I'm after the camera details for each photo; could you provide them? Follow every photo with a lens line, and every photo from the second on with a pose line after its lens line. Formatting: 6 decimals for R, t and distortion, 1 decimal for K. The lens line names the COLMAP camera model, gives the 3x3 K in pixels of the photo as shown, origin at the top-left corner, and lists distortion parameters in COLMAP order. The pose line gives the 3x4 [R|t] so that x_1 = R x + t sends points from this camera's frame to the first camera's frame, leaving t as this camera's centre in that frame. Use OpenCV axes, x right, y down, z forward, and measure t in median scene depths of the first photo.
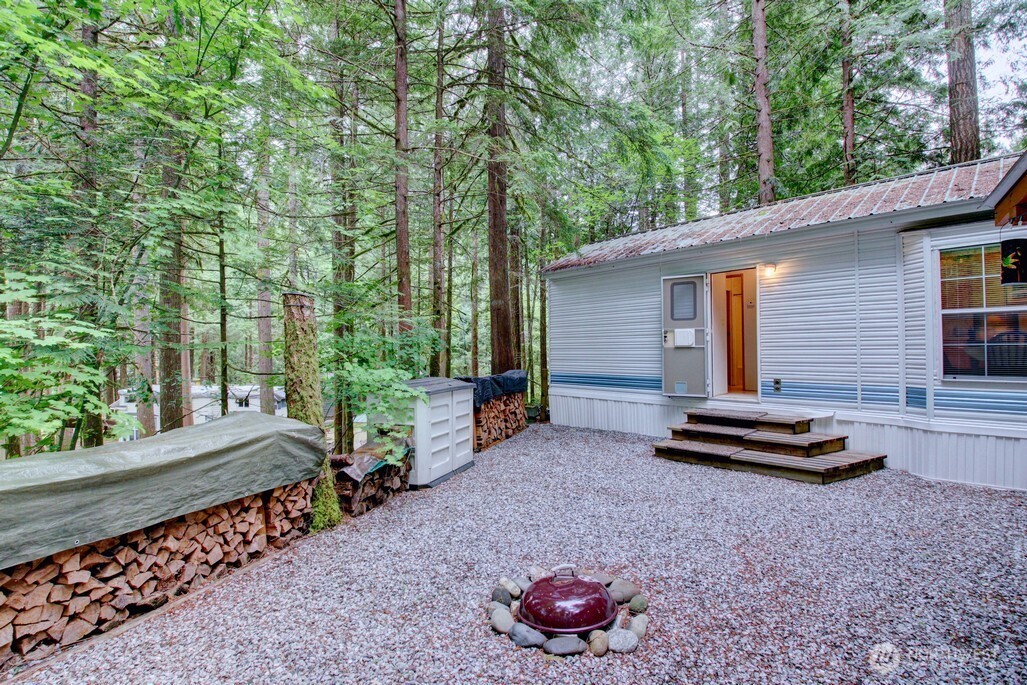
lens RADIAL K [[480.7, 0, 502.9], [0, 480.7, 337.0], [0, 0, 1]] dist [-0.007984, -0.010531]
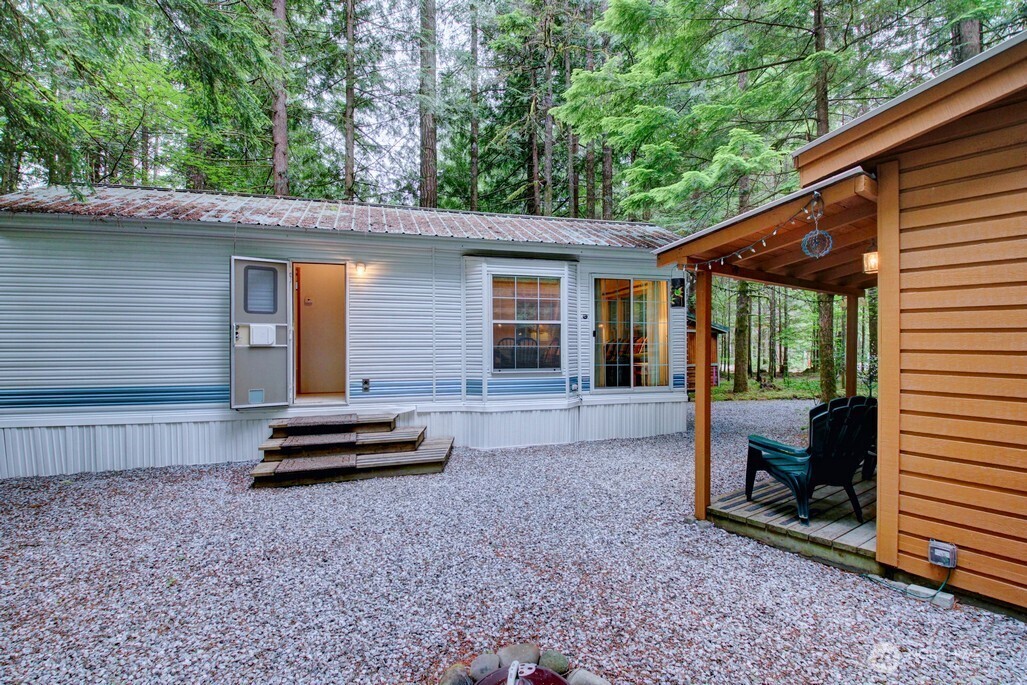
lens RADIAL K [[480.7, 0, 514.2], [0, 480.7, 336.2], [0, 0, 1]] dist [-0.007984, -0.010531]
pose [[0.407767, 0.024341, 0.912762, -0.213266], [-0.026028, 0.999548, -0.015028, 0.005069], [-0.912715, -0.017629, 0.408216, 0.299994]]
